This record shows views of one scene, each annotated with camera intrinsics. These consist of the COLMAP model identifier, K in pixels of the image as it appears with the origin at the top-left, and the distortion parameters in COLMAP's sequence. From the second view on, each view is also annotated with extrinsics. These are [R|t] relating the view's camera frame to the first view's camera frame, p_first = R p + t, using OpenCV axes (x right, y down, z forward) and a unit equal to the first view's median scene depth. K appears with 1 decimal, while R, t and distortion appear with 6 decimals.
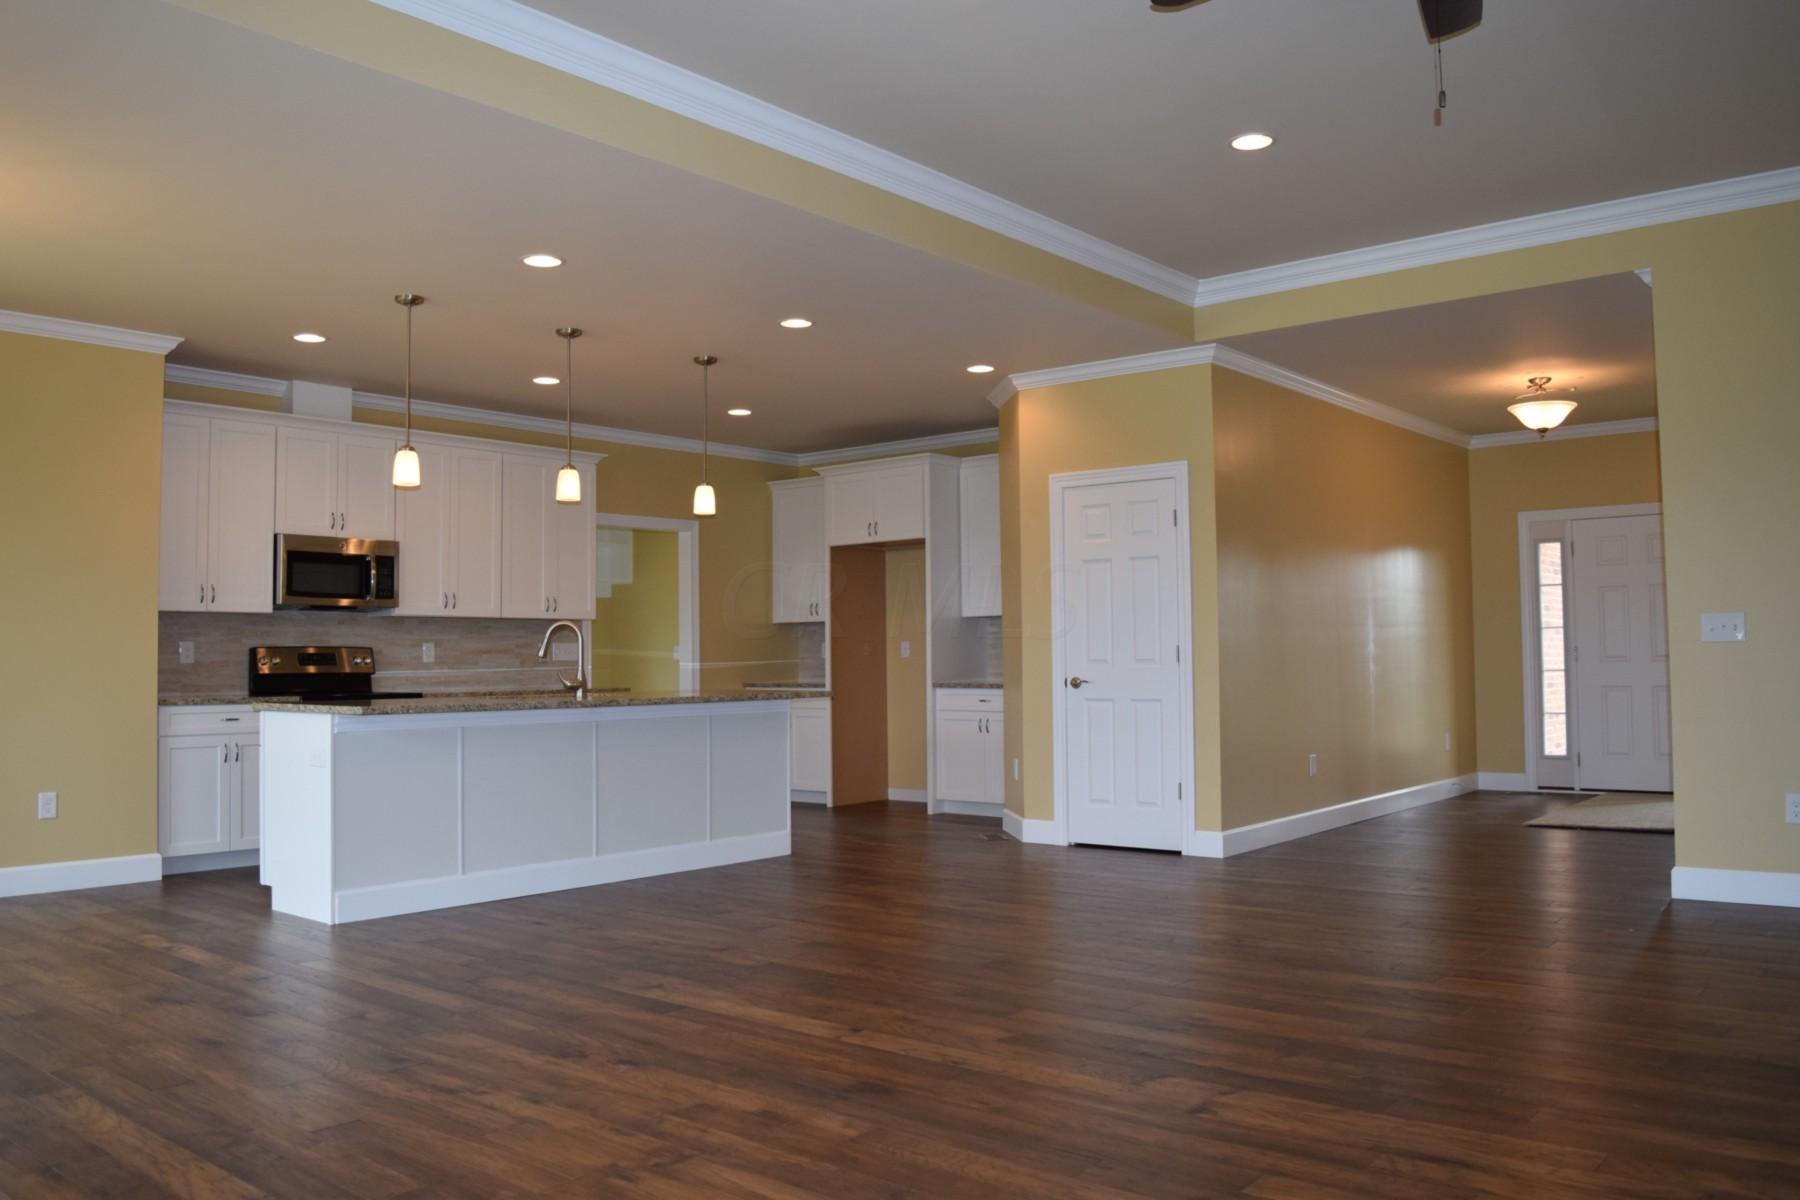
lens RADIAL K [[1414.3, 0, 897.2], [0, 1414.3, 590.1], [0, 0, 1]] dist [-0.099229, 0.039066]
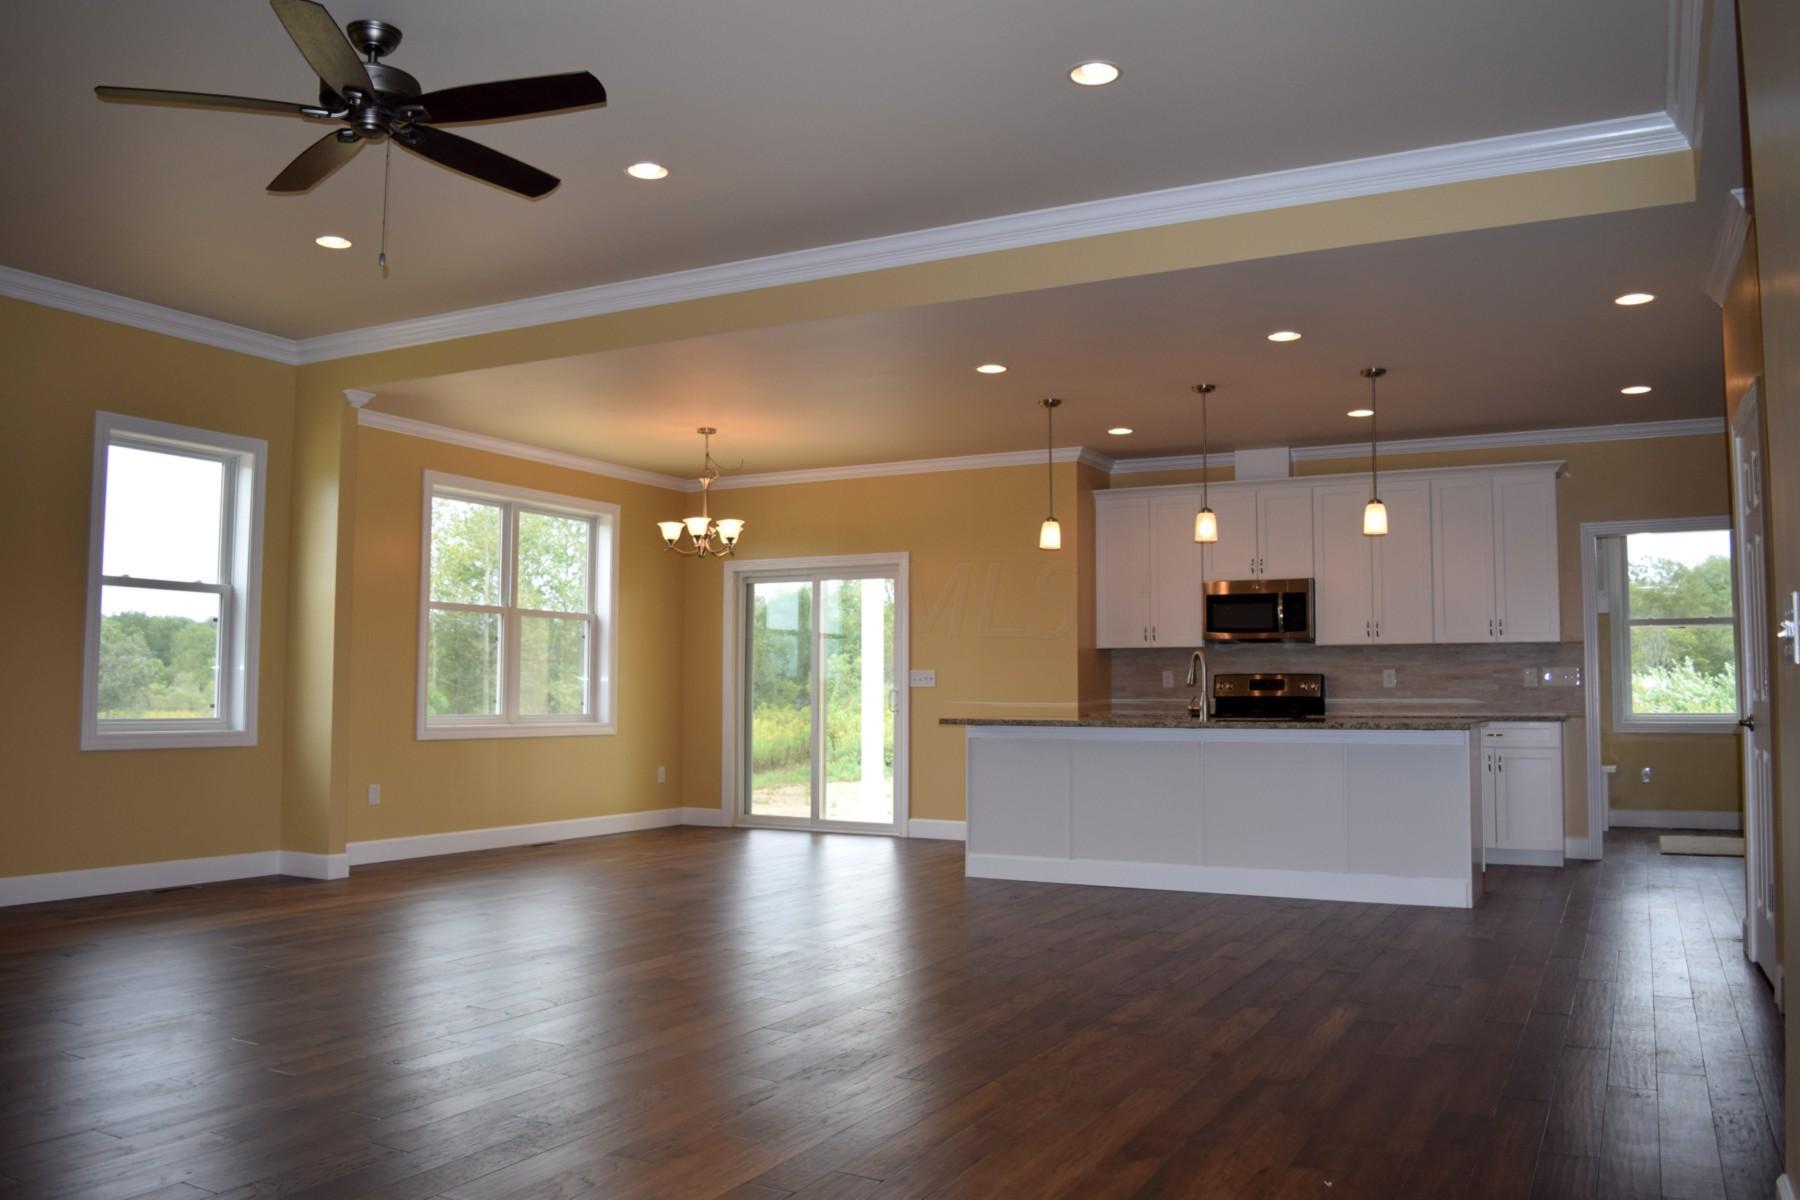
lens RADIAL K [[1414.3, 0, 897.2], [0, 1414.3, 590.1], [0, 0, 1]] dist [-0.099229, 0.039066]
pose [[0.202588, -0.061858, -0.977308, 0.668433], [0.042157, 0.997629, -0.054405, 0.021127], [0.978356, -0.030179, 0.204715, 0.448294]]
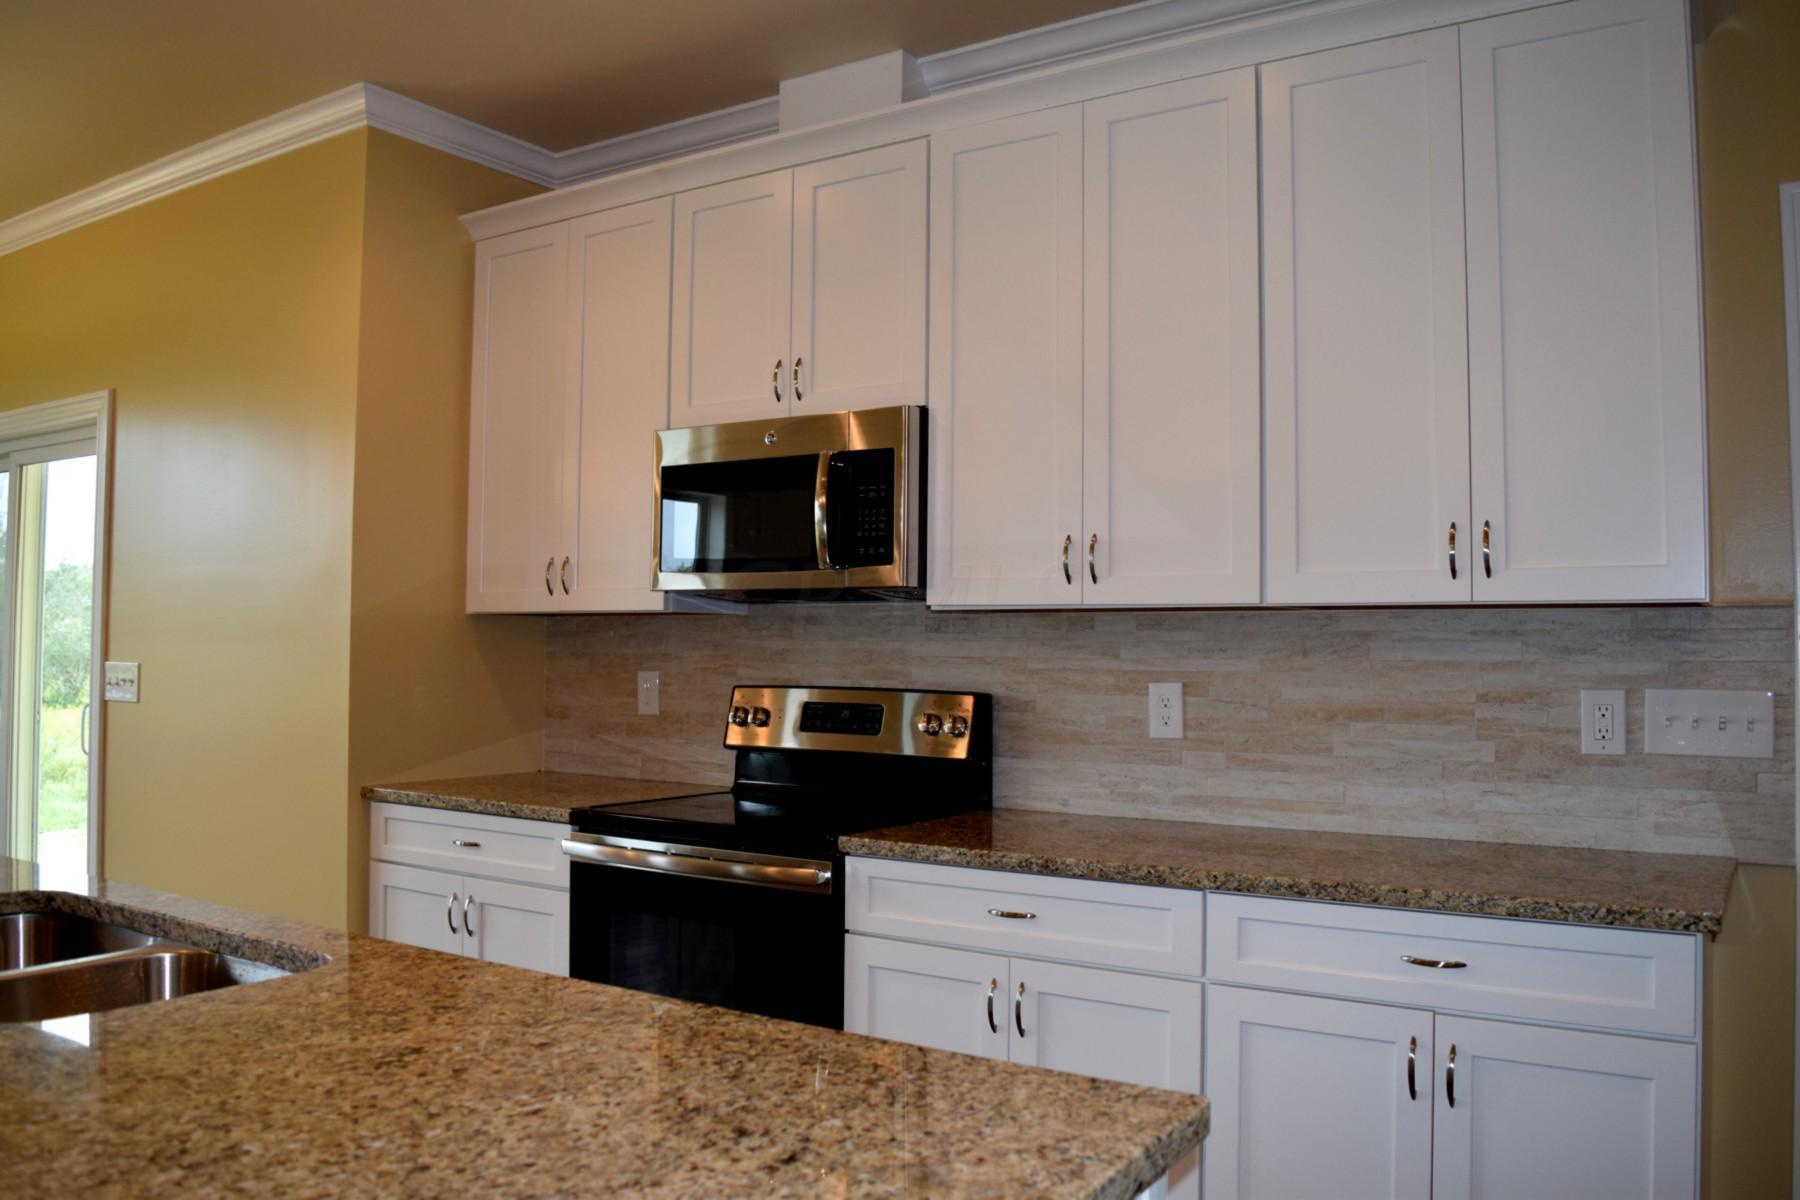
lens RADIAL K [[1414.3, 0, 897.2], [0, 1414.3, 590.1], [0, 0, 1]] dist [-0.099229, 0.039066]
pose [[0.114746, -0.027986, -0.993001, 0.006588], [0.041698, 0.998858, -0.023333, 0.021518], [0.992519, -0.038729, 0.115782, 0.952971]]
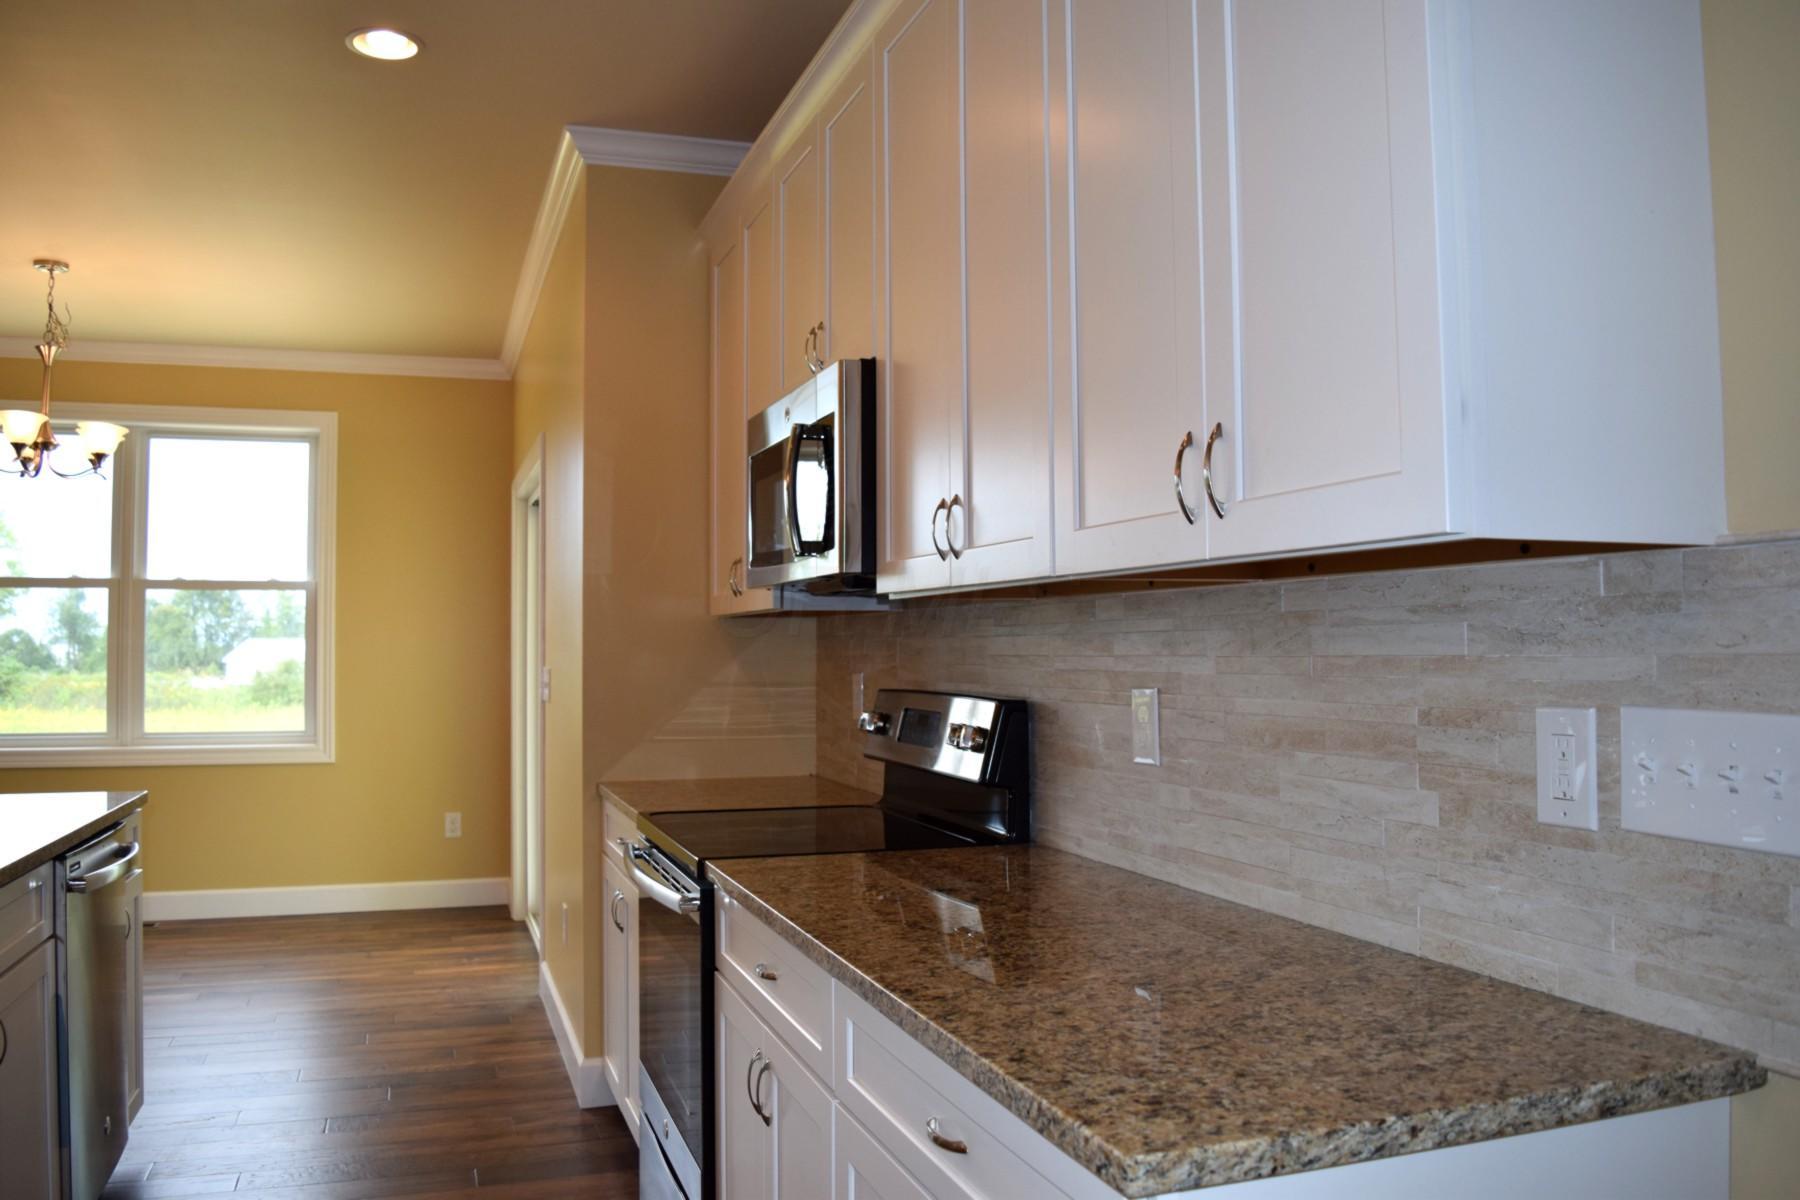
lens RADIAL K [[1414.3, 0, 897.2], [0, 1414.3, 590.1], [0, 0, 1]] dist [-0.099229, 0.039066]
pose [[-0.517516, -0.013335, -0.855569, -0.097598], [0.063570, 0.996516, -0.053984, 0.033013], [0.853309, -0.082326, -0.514866, 1.167276]]
